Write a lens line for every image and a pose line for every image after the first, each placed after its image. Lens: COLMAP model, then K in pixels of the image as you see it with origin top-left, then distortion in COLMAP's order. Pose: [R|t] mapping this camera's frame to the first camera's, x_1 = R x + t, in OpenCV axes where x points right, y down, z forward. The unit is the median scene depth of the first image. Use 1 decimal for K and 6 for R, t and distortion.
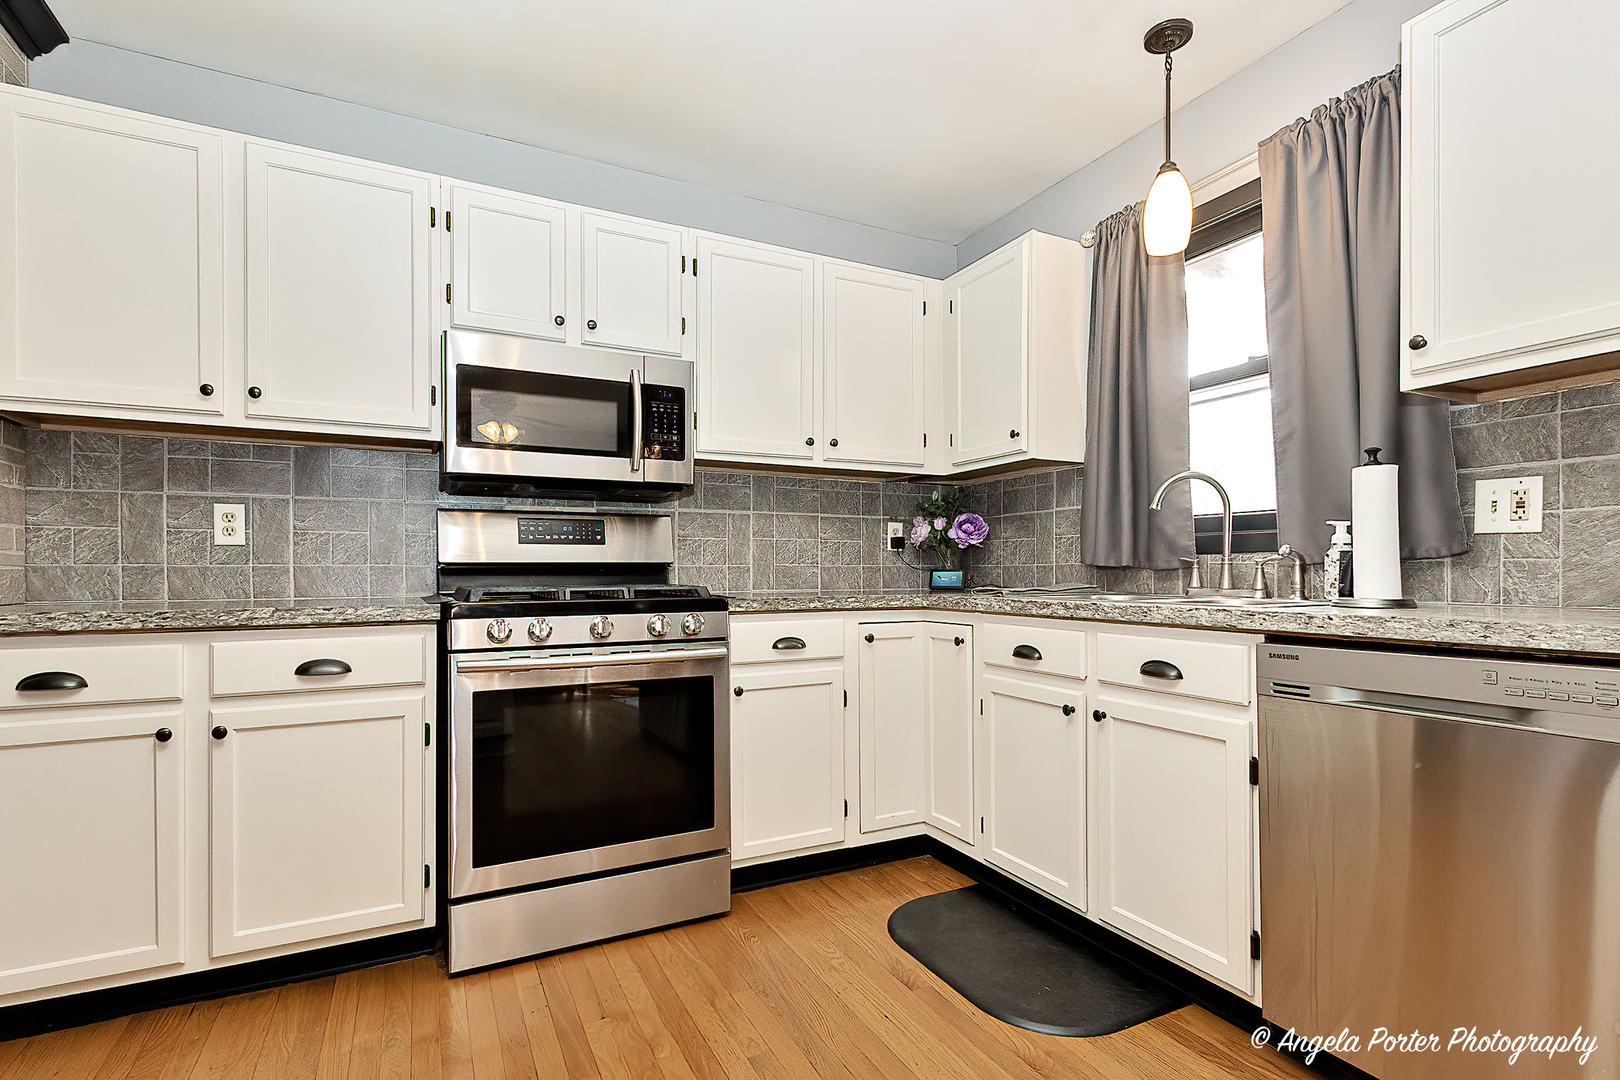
lens RADIAL K [[780.8, 0, 800.7], [0, 780.8, 568.6], [0, 0, 1]] dist [0.012380, -0.001432]
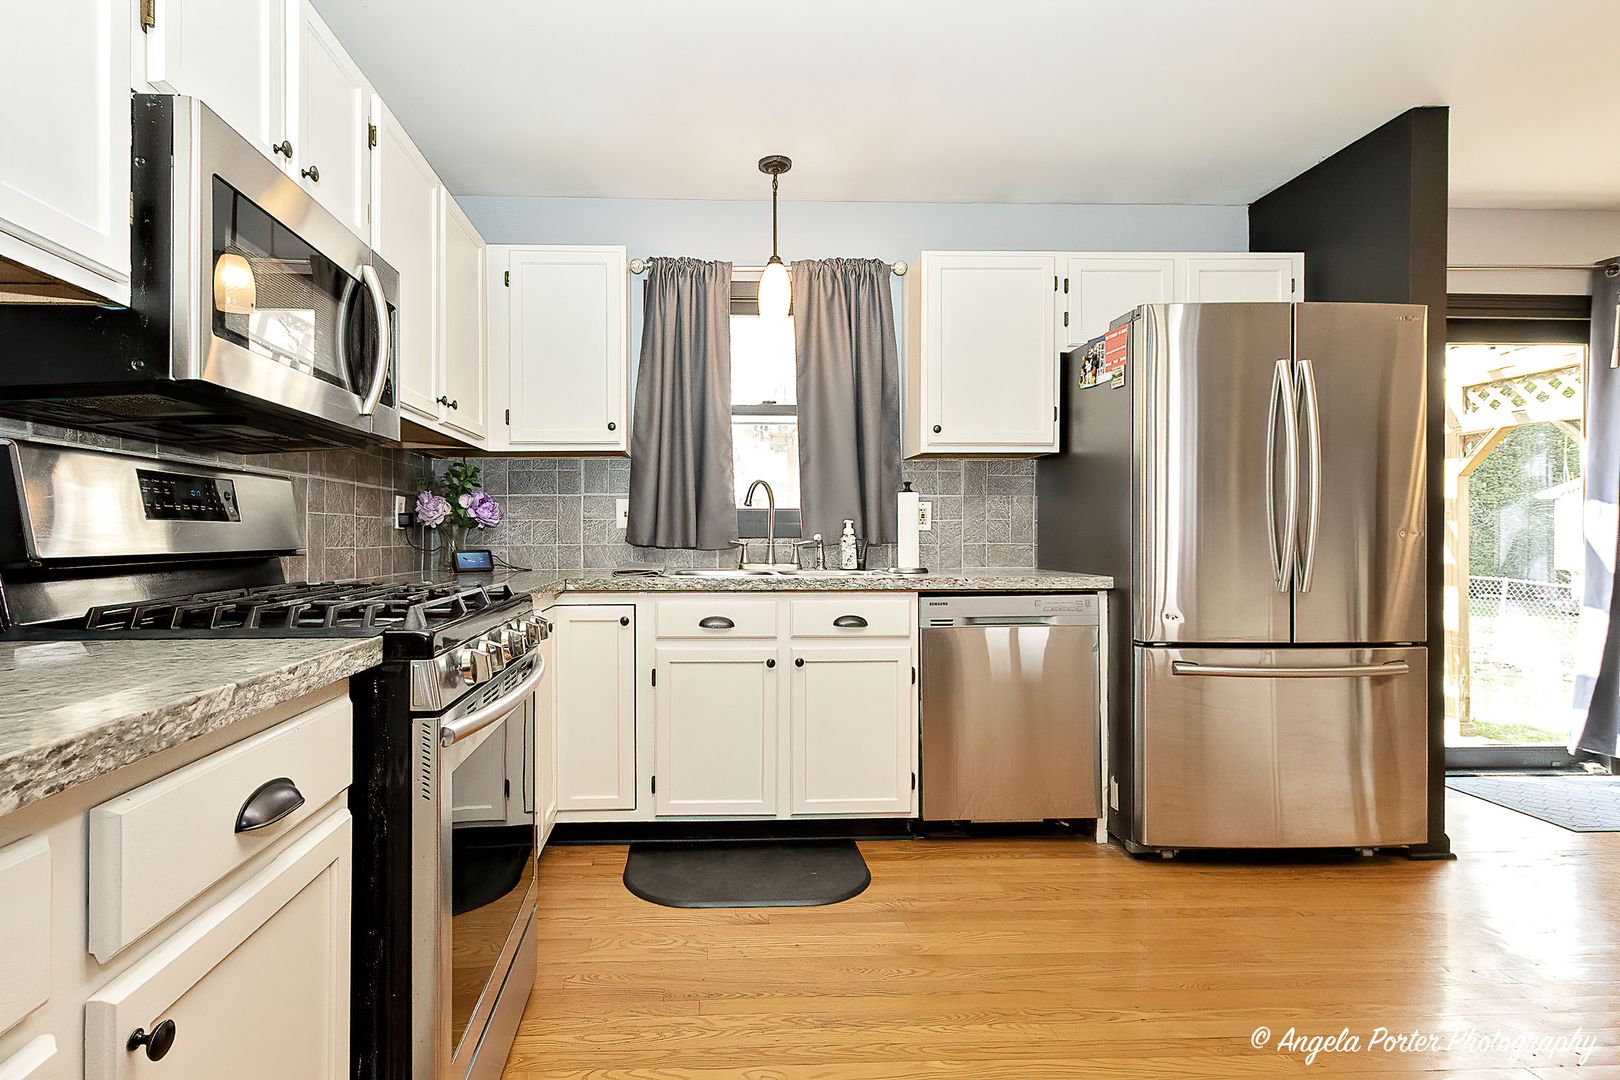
lens RADIAL K [[780.8, 0, 748.6], [0, 780.8, 528.0], [0, 0, 1]] dist [0.012380, -0.001432]
pose [[0.410089, 0.009457, 0.911997, -0.715988], [-0.002635, 0.999954, -0.009184, -0.023930], [-0.912042, 0.001363, 0.410095, 0.430452]]
